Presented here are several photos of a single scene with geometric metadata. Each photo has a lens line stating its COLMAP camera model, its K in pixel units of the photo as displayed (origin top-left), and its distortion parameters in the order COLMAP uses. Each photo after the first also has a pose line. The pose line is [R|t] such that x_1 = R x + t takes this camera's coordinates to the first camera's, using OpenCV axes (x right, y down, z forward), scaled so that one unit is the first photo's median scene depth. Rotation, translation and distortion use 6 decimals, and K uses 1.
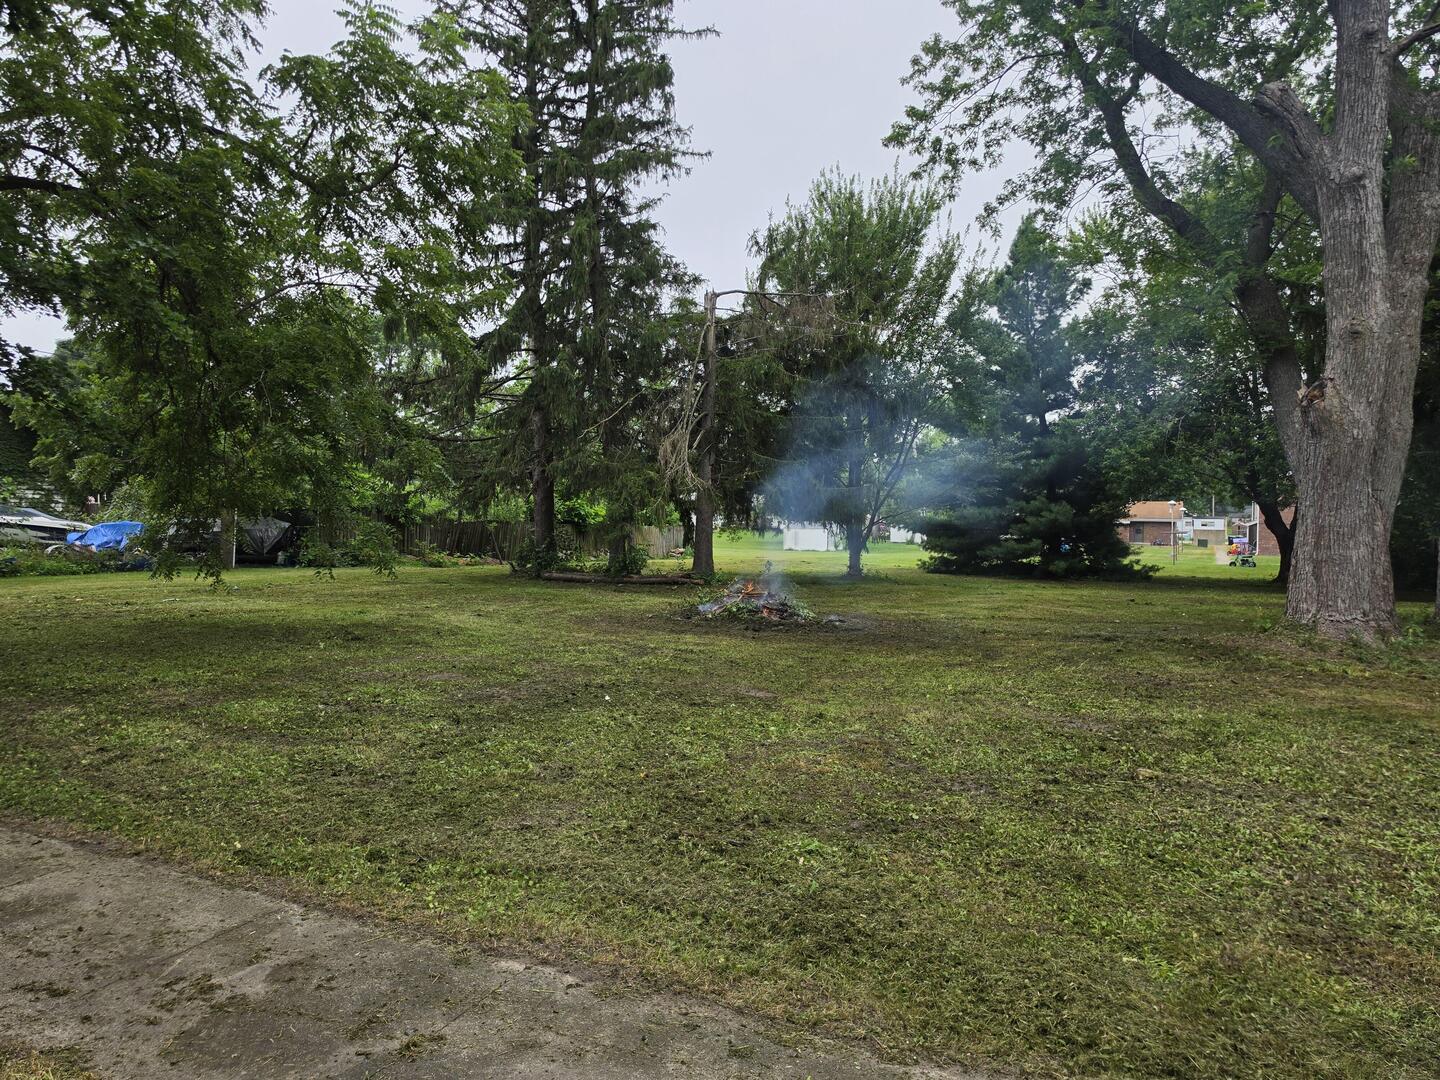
lens RADIAL K [[988.3, 0, 713.2], [0, 988.3, 529.6], [0, 0, 1]] dist [0.088328, -0.110621]
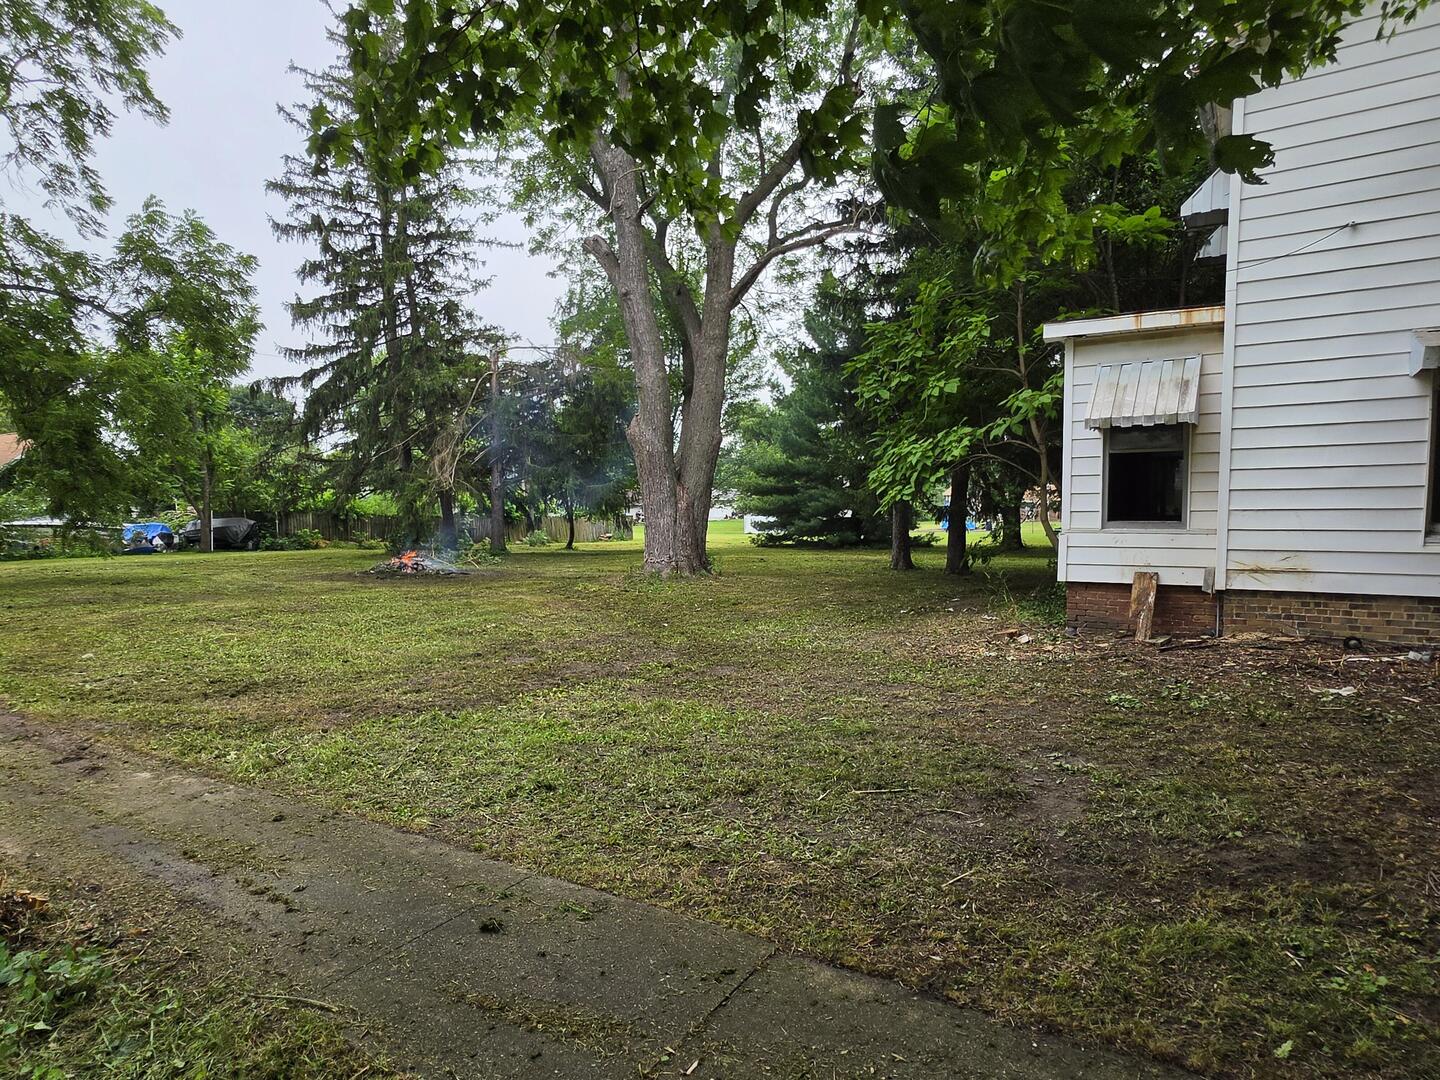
lens RADIAL K [[859.8, 0, 705.1], [0, 859.8, 563.2], [0, 0, 1]] dist [0.000215, 0.000838]
pose [[0.992307, -0.023029, -0.121639, 0.393929], [0.029421, 0.998264, 0.051016, 0.010399], [0.120253, -0.054202, 0.991262, -0.176969]]
